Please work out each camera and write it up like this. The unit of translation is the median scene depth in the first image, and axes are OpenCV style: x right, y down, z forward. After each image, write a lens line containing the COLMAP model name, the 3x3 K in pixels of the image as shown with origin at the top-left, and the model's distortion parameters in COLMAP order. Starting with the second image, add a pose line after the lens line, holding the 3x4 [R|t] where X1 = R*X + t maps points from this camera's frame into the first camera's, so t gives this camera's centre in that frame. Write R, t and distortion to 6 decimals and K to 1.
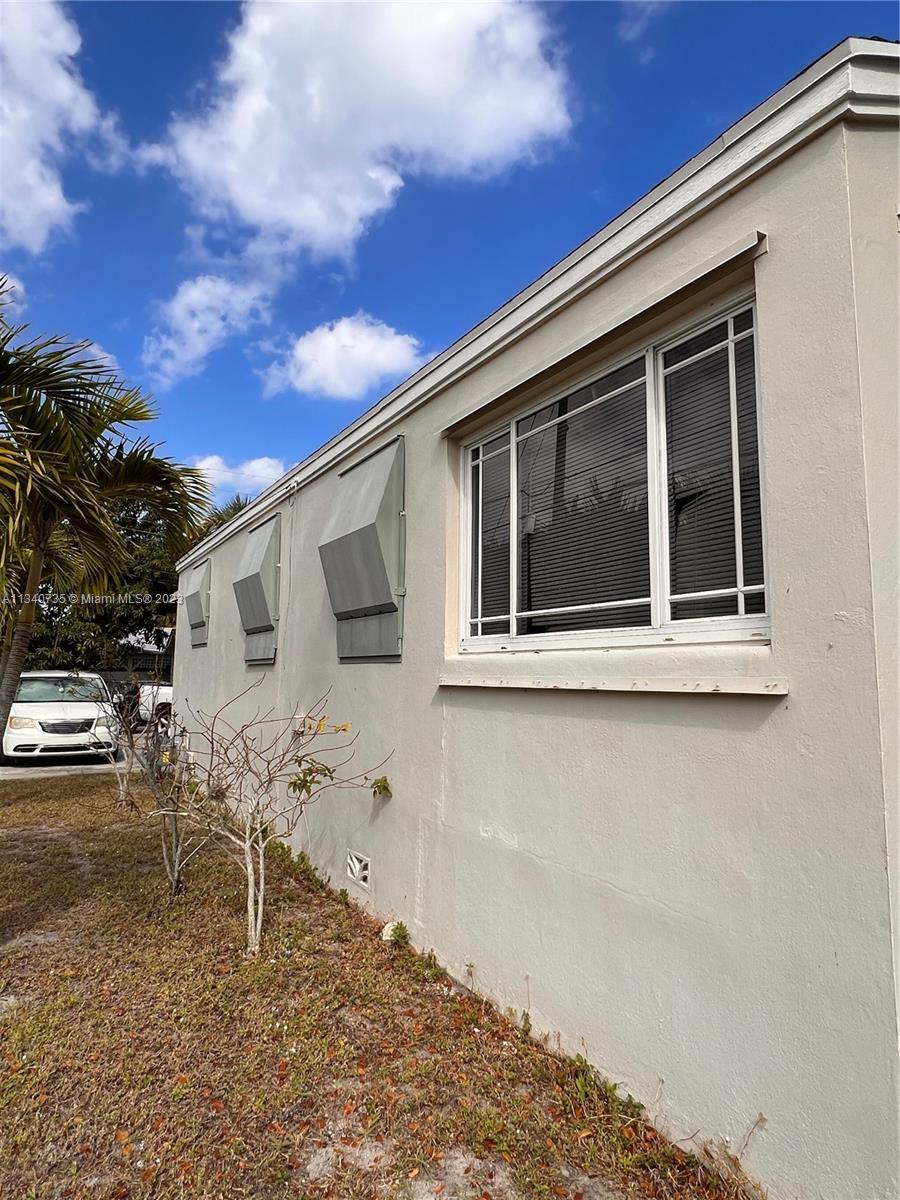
lens RADIAL K [[712.6, 0, 453.8], [0, 712.6, 592.1], [0, 0, 1]] dist [-0.011317, 0.008027]
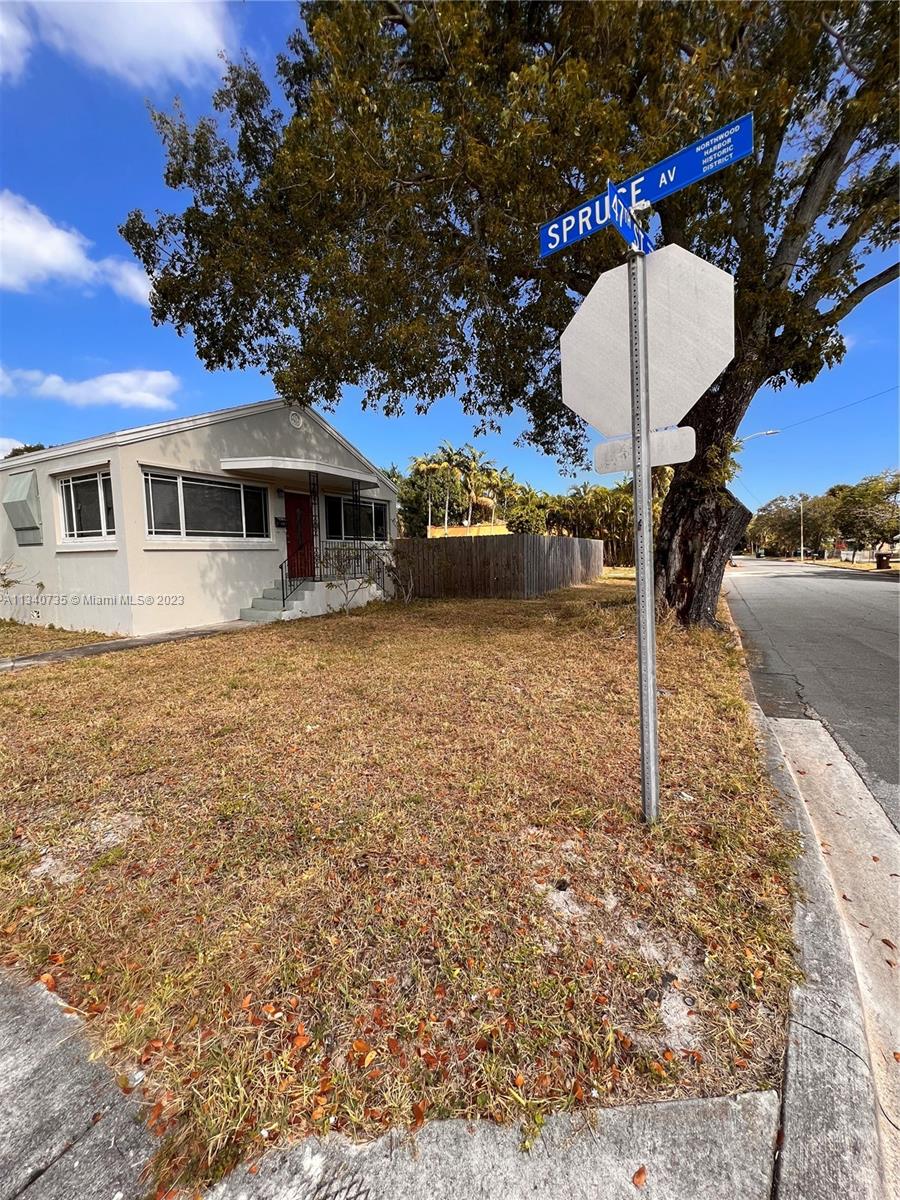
lens RADIAL K [[516.7, 0, 449.4], [0, 516.7, 608.0], [0, 0, 1]] dist [0.002734, 0.000406]
pose [[0.868196, -0.073473, 0.490752, 0.384651], [-0.033368, 0.978095, 0.205467, -0.181978], [-0.495098, -0.194761, 0.846727, -2.108055]]
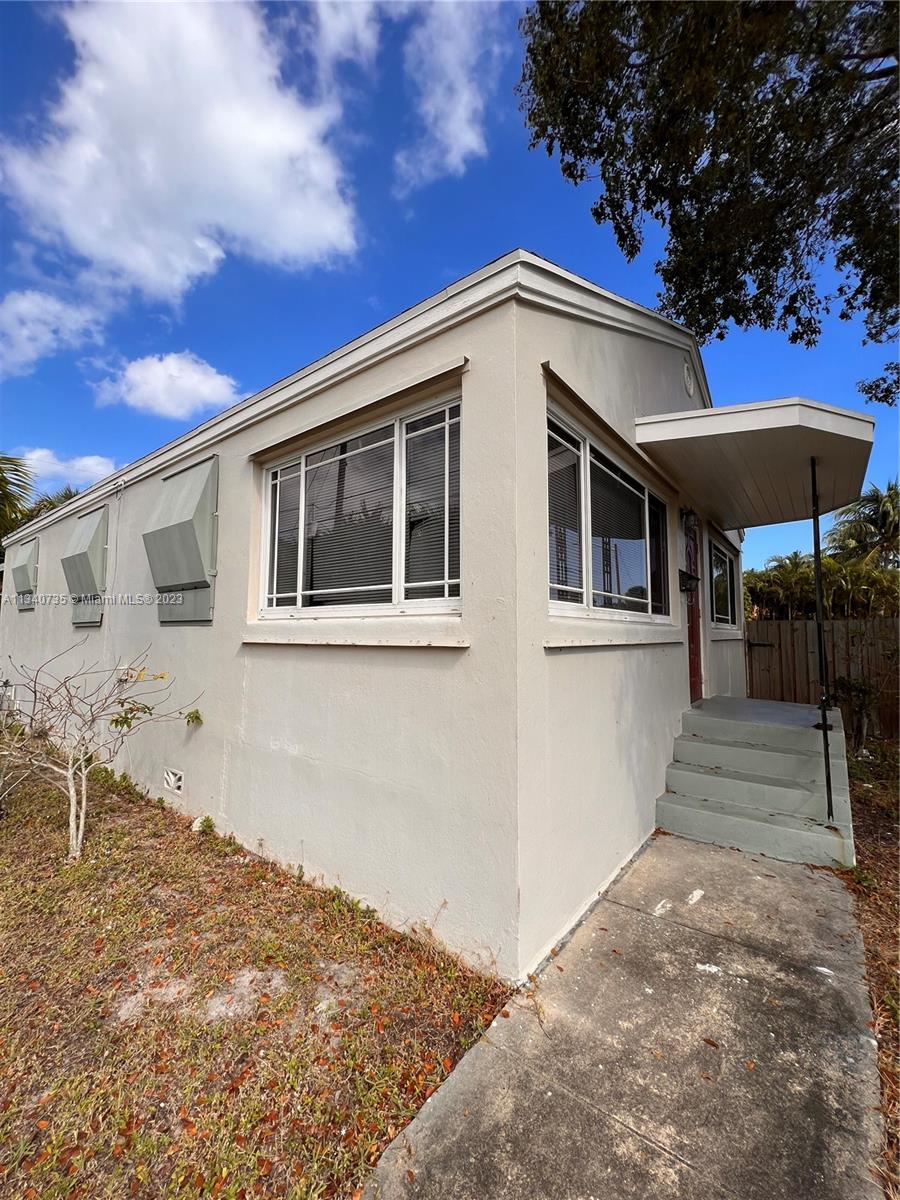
lens RADIAL K [[480.6, 0, 451.4], [0, 480.6, 597.6], [0, 0, 1]] dist [0.000241, 0.000248]
pose [[0.928947, 0.021885, 0.369565, 0.009968], [-0.038222, 0.998586, 0.036941, -0.005277], [-0.368234, -0.048442, 0.928470, -0.005947]]
